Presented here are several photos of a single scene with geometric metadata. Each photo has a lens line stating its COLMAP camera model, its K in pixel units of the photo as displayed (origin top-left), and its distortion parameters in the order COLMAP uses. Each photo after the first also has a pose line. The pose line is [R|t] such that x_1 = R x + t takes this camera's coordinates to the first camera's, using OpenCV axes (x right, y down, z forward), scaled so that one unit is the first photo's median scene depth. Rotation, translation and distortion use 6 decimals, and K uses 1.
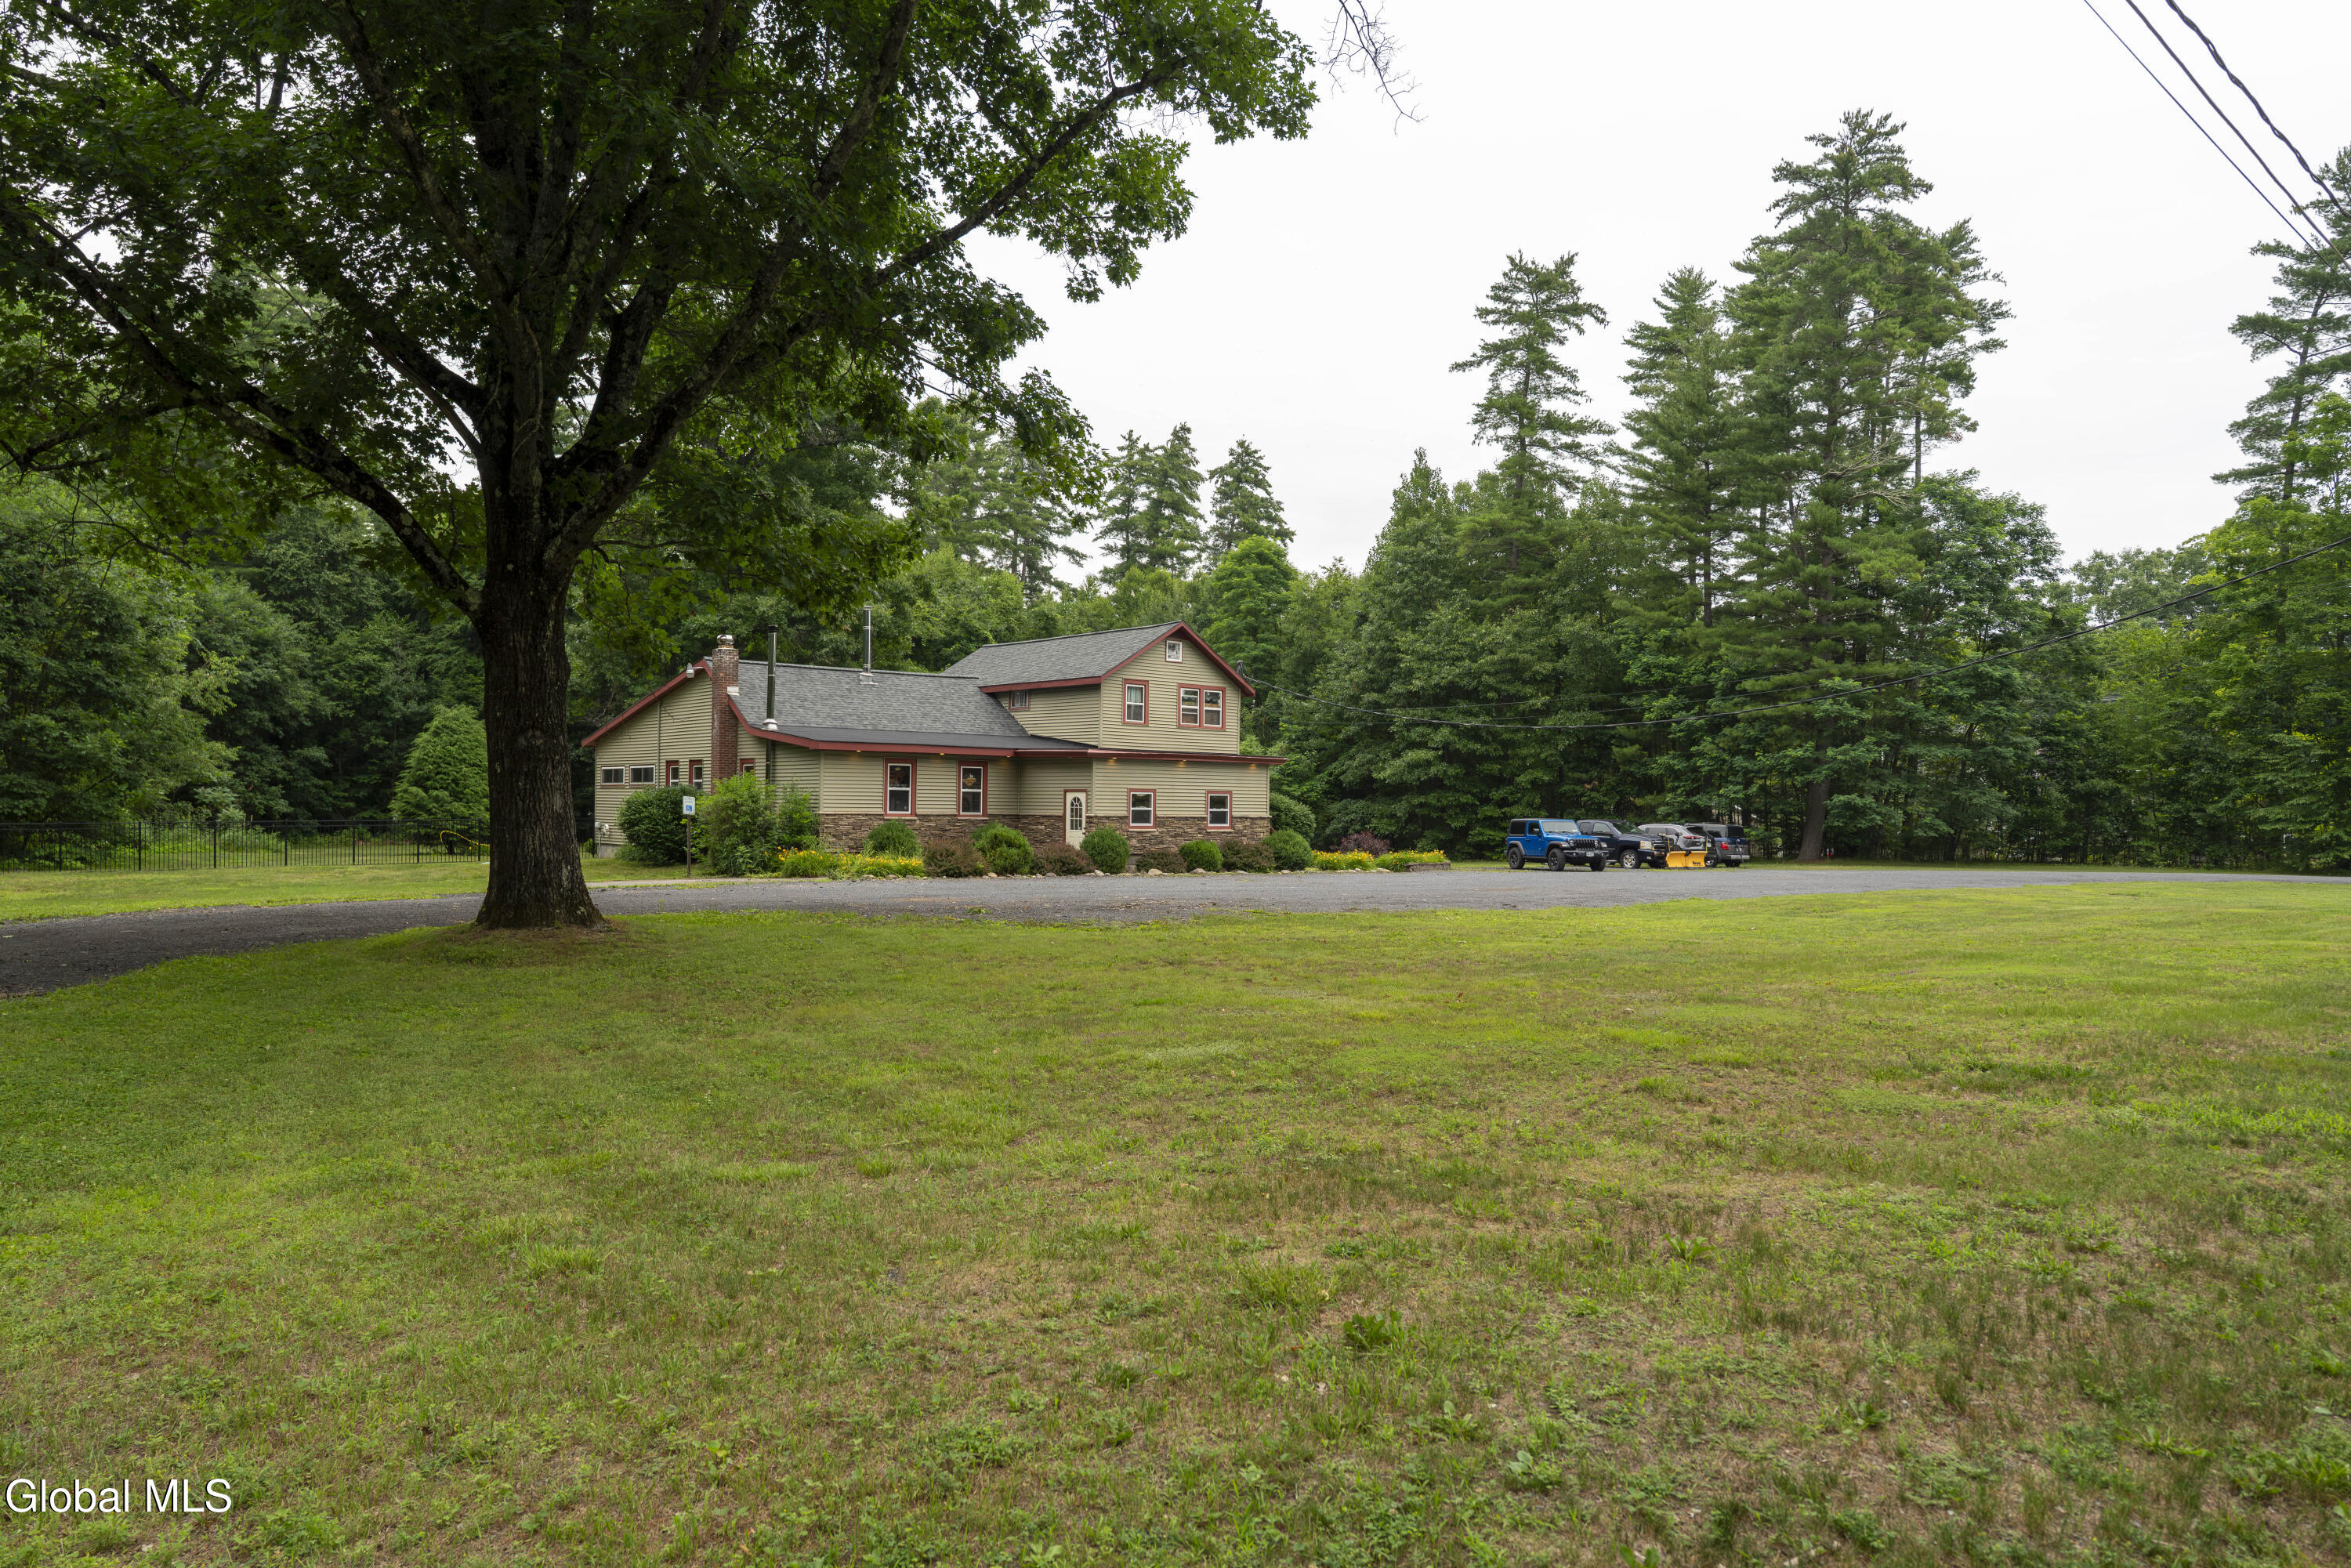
lens RADIAL K [[1572.1, 0, 1169.6], [0, 1572.1, 795.6], [0, 0, 1]] dist [-0.003794, -0.000671]
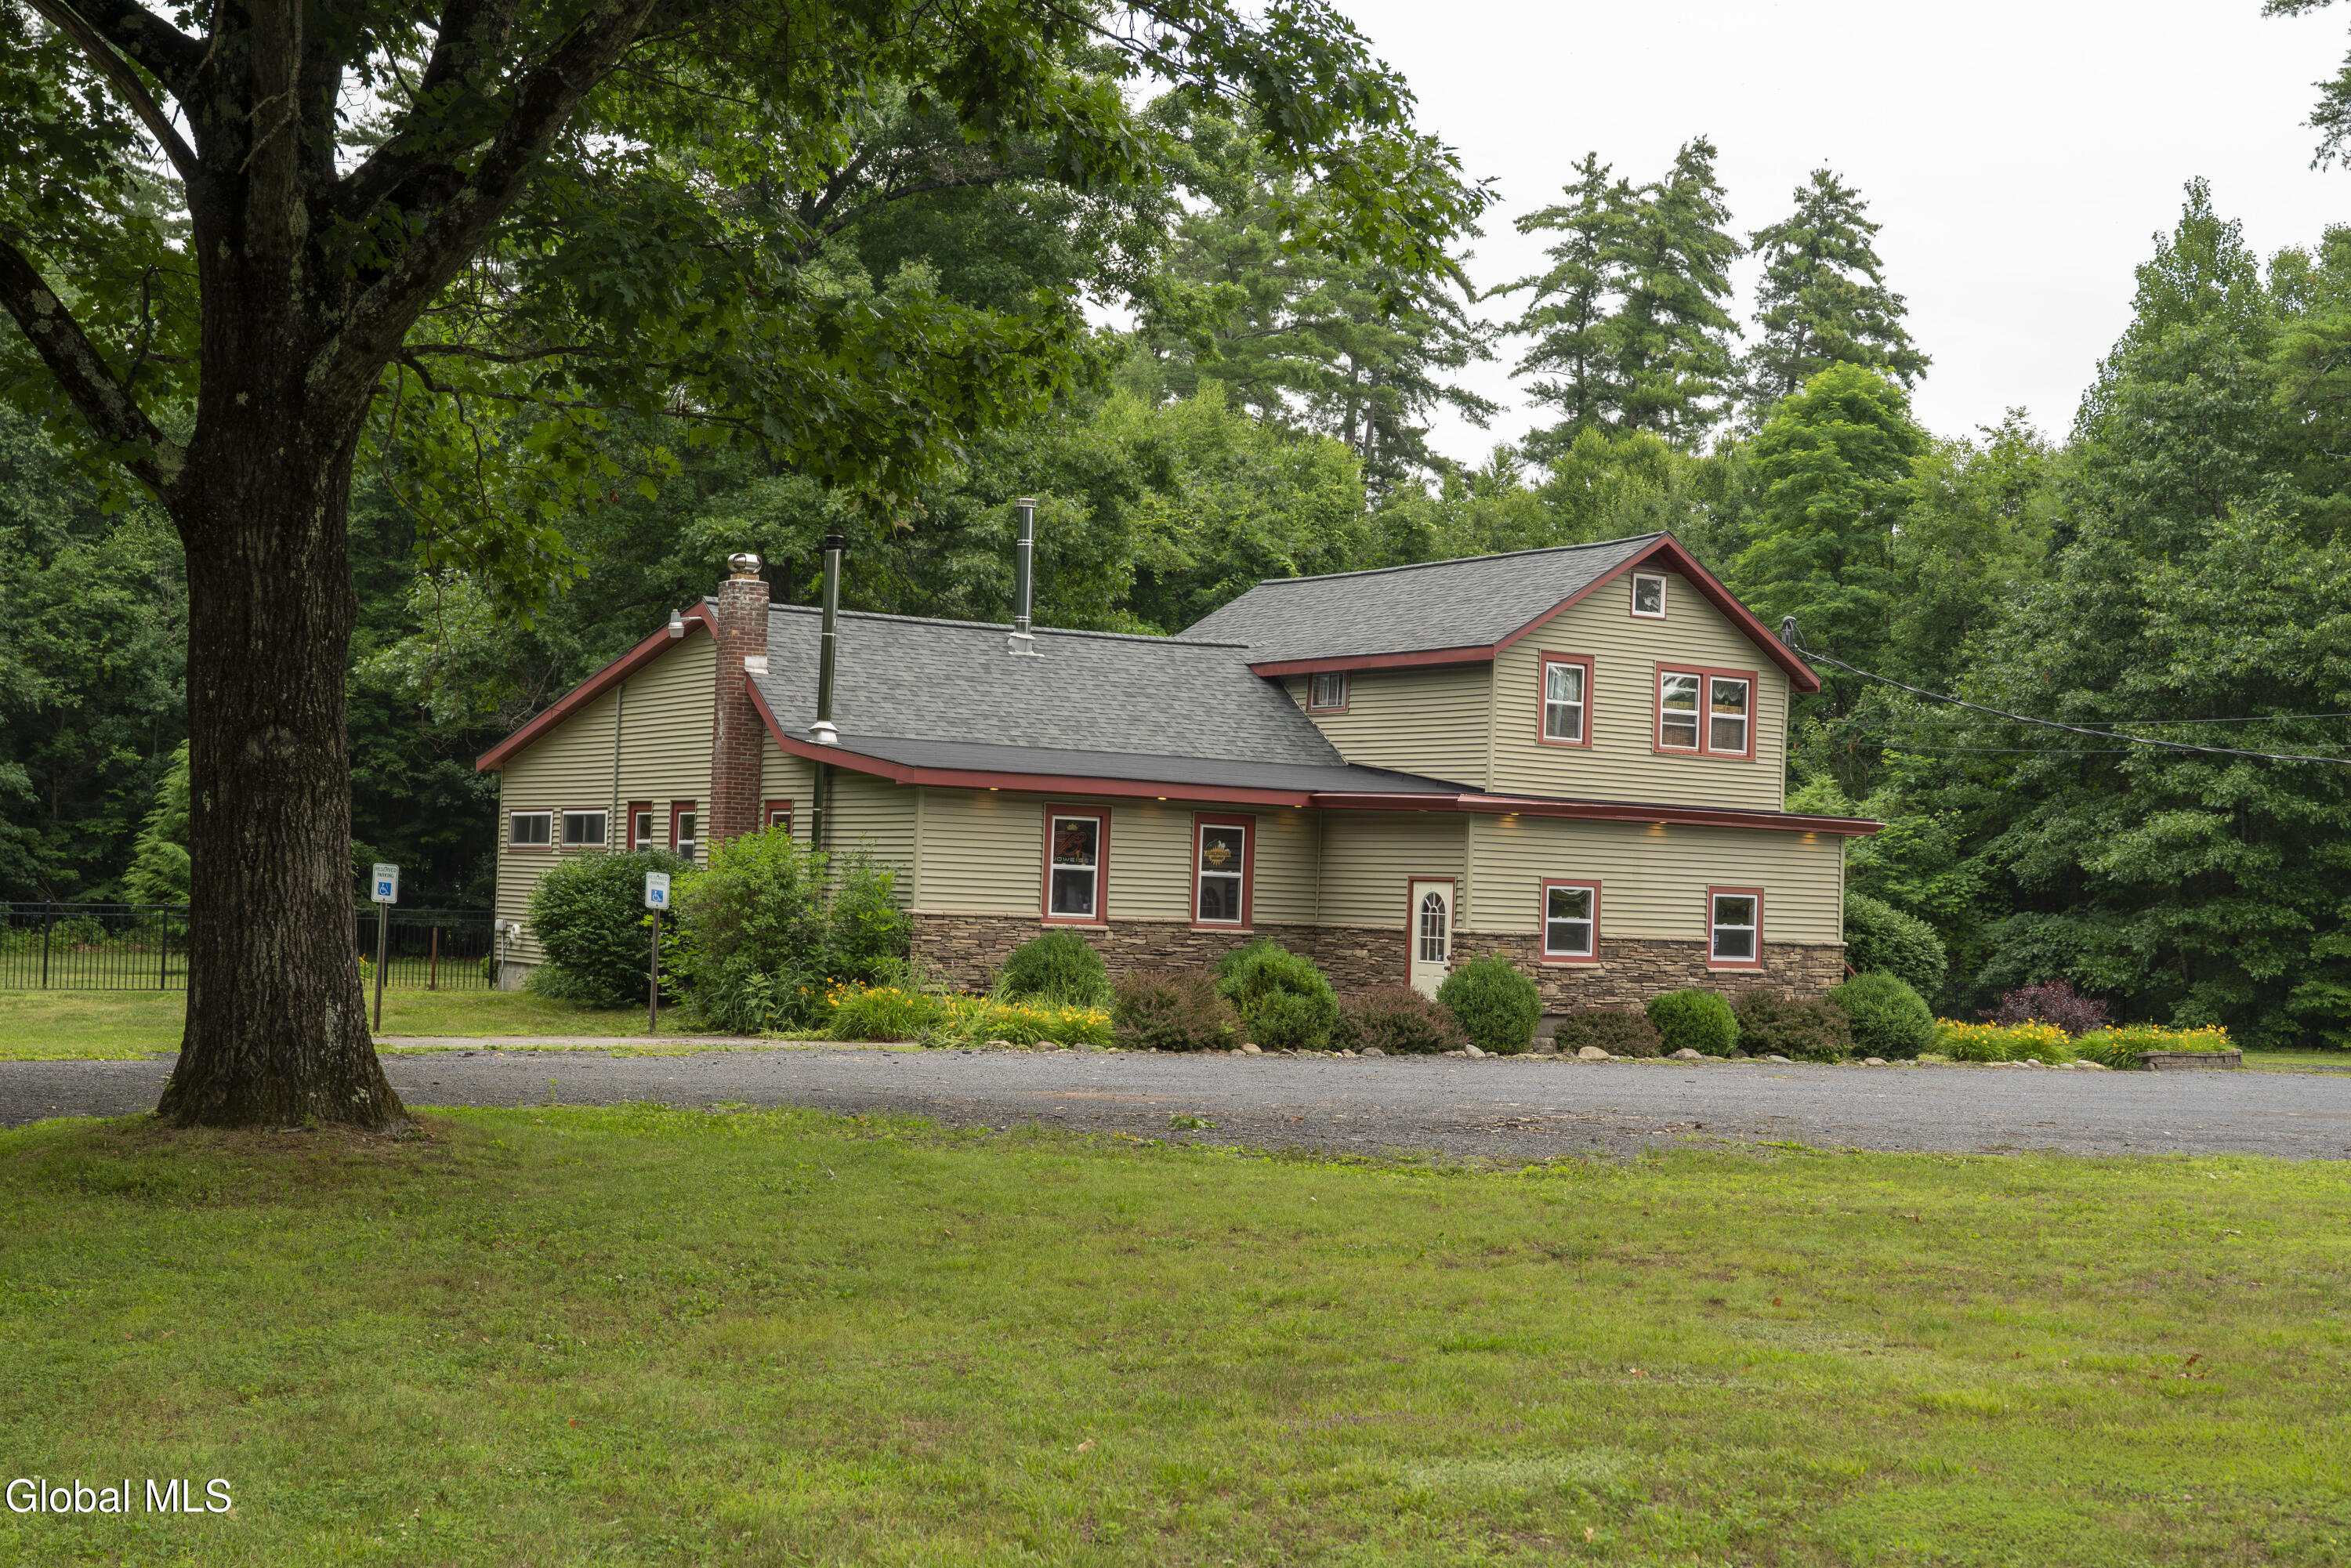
lens RADIAL K [[3157.5, 0, 1172.0], [0, 3157.5, 792.3], [0, 0, 1]] dist [0.004206, 0.019499]
pose [[0.987501, 0.019465, -0.156407, 0.007830], [-0.024353, 0.999271, -0.029396, 0.000322], [0.155721, 0.032837, 0.987255, 0.016534]]
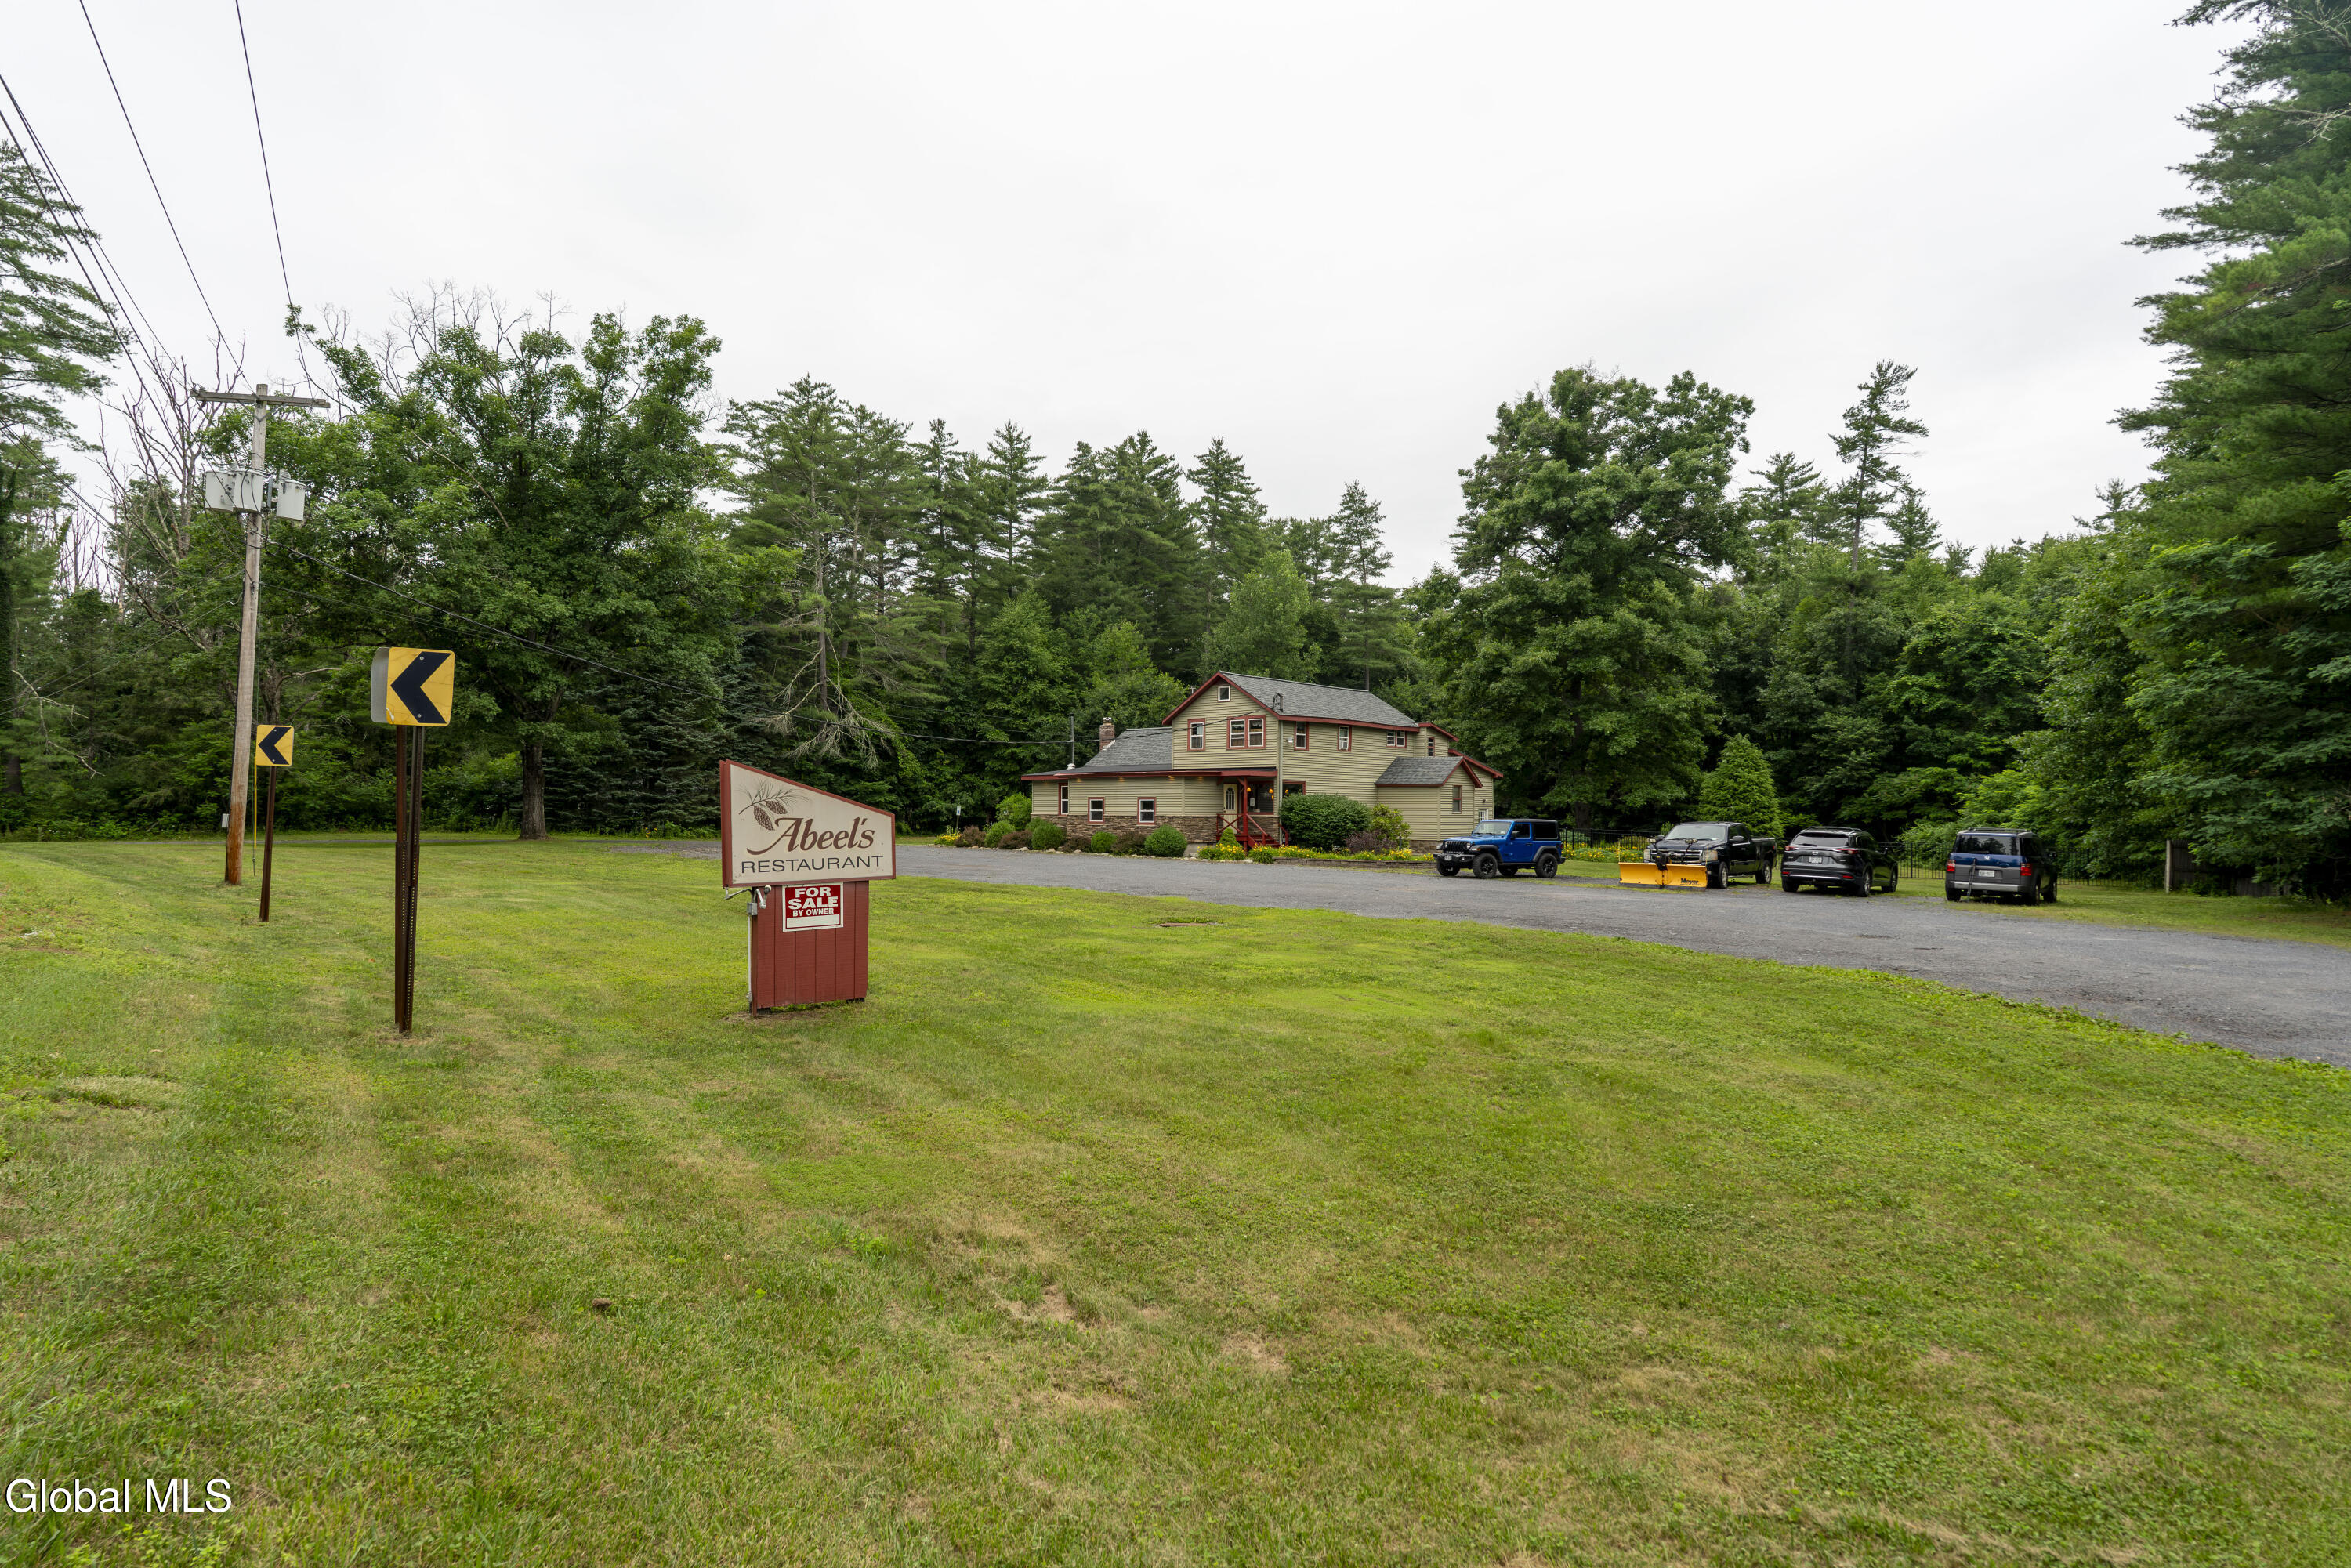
lens RADIAL K [[1191.4, 0, 1166.2], [0, 1191.4, 794.9], [0, 0, 1]] dist [-0.021101, 0.001267]
pose [[0.125697, -0.022968, -0.991803, 0.711008], [0.003127, 0.999736, -0.022755, 0.012516], [0.992064, -0.000241, 0.125736, 0.582691]]
